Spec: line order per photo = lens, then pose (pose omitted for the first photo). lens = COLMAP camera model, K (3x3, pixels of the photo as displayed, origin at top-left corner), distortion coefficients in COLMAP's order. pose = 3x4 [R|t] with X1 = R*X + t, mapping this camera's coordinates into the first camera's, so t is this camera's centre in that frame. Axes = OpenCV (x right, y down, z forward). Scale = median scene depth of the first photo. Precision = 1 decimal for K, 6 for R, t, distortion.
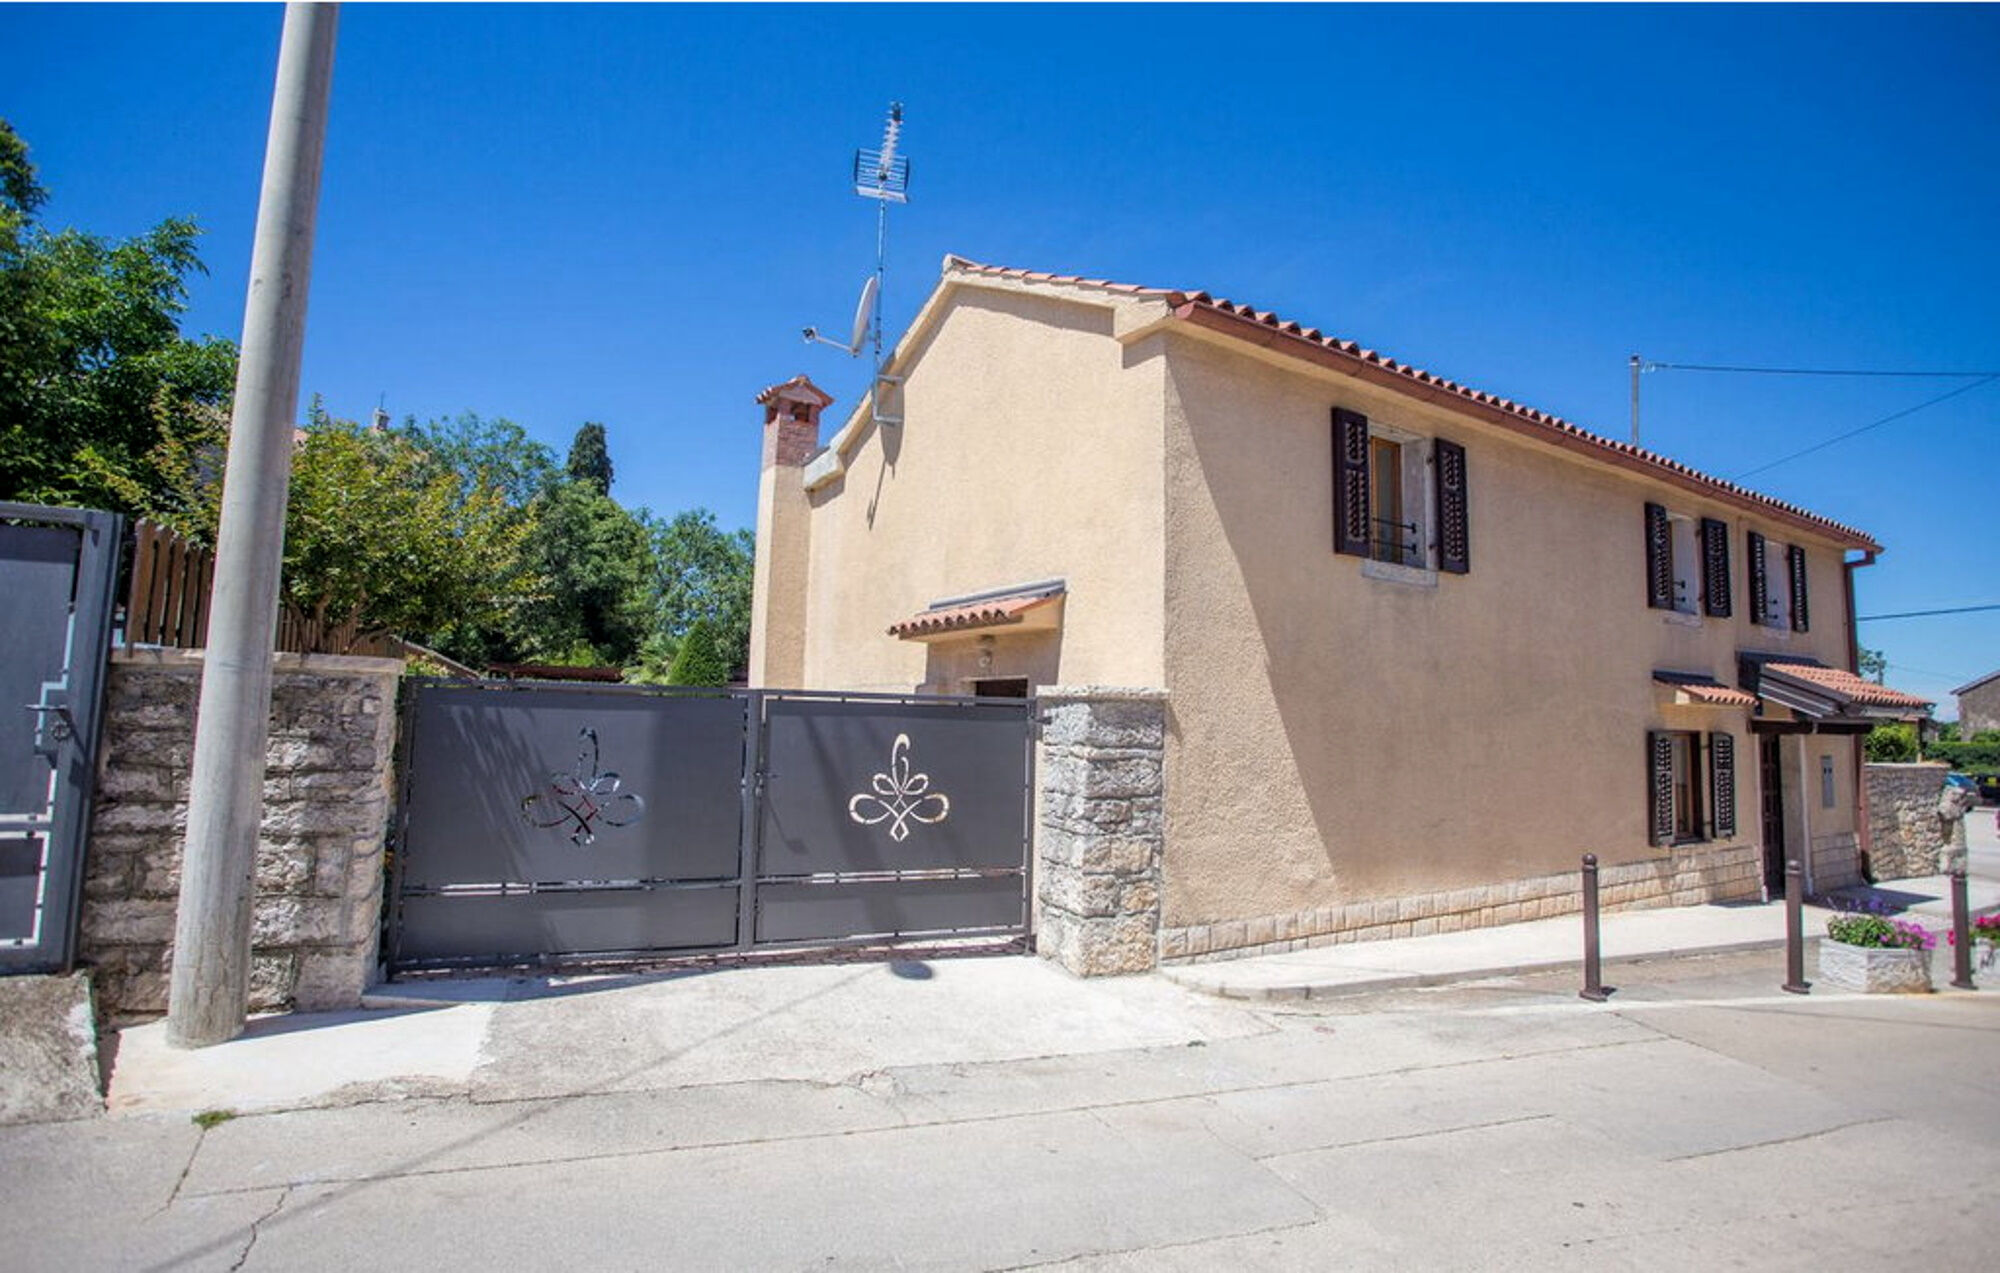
lens RADIAL K [[1021.3, 0, 1001.5], [0, 1021.3, 608.5], [0, 0, 1]] dist [-0.060732, 0.026587]
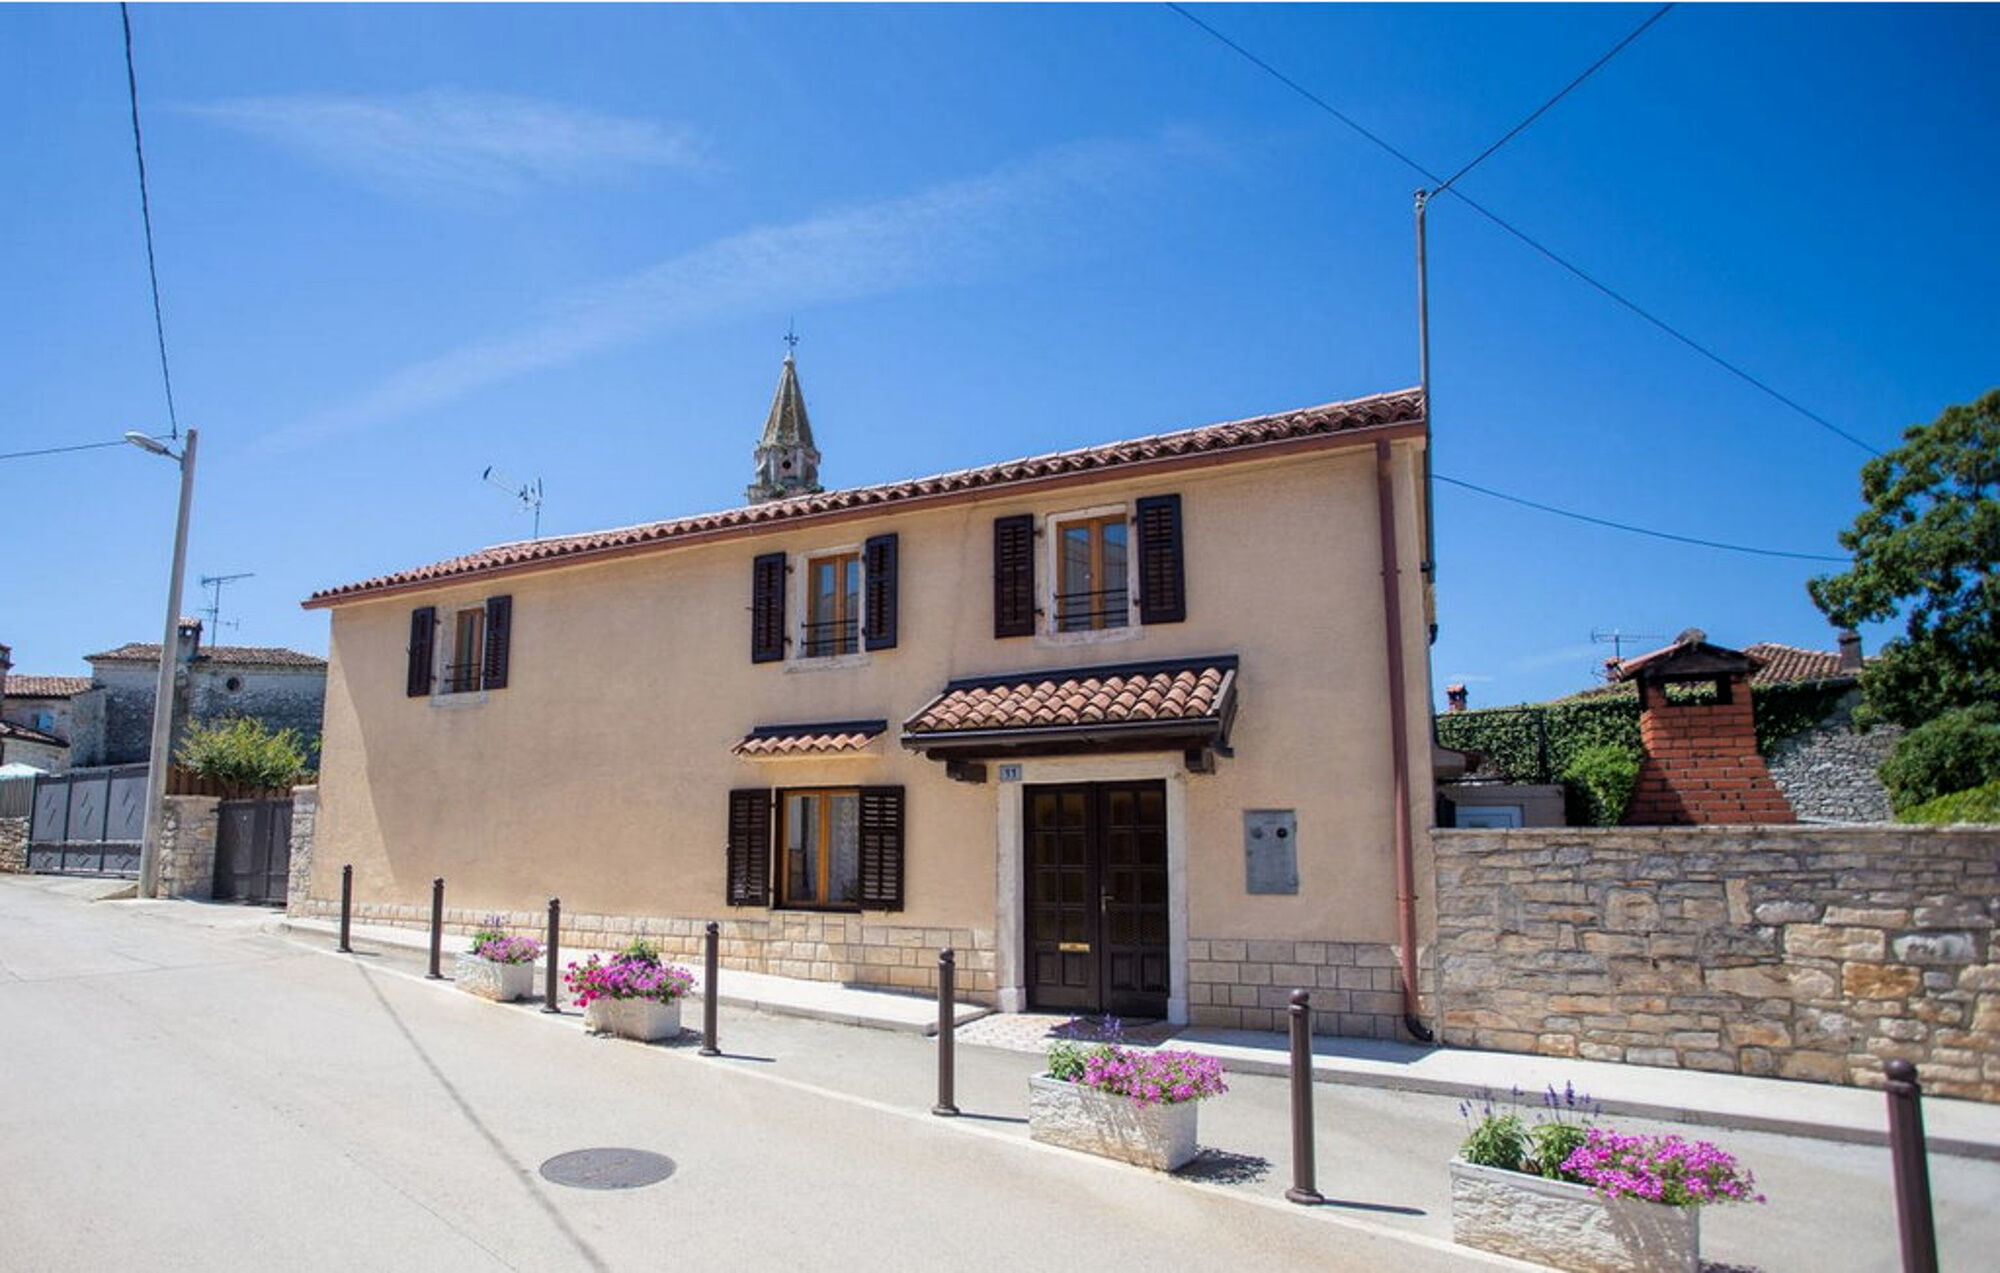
lens RADIAL K [[1004.7, 0, 998.1], [0, 1004.7, 736.1], [0, 0, 1]] dist [-0.035027, 0.000115]
pose [[0.526160, -0.122505, -0.841515, 2.132178], [0.096307, 0.991787, -0.084165, 0.232727], [0.844915, -0.036760, 0.533637, 0.905303]]
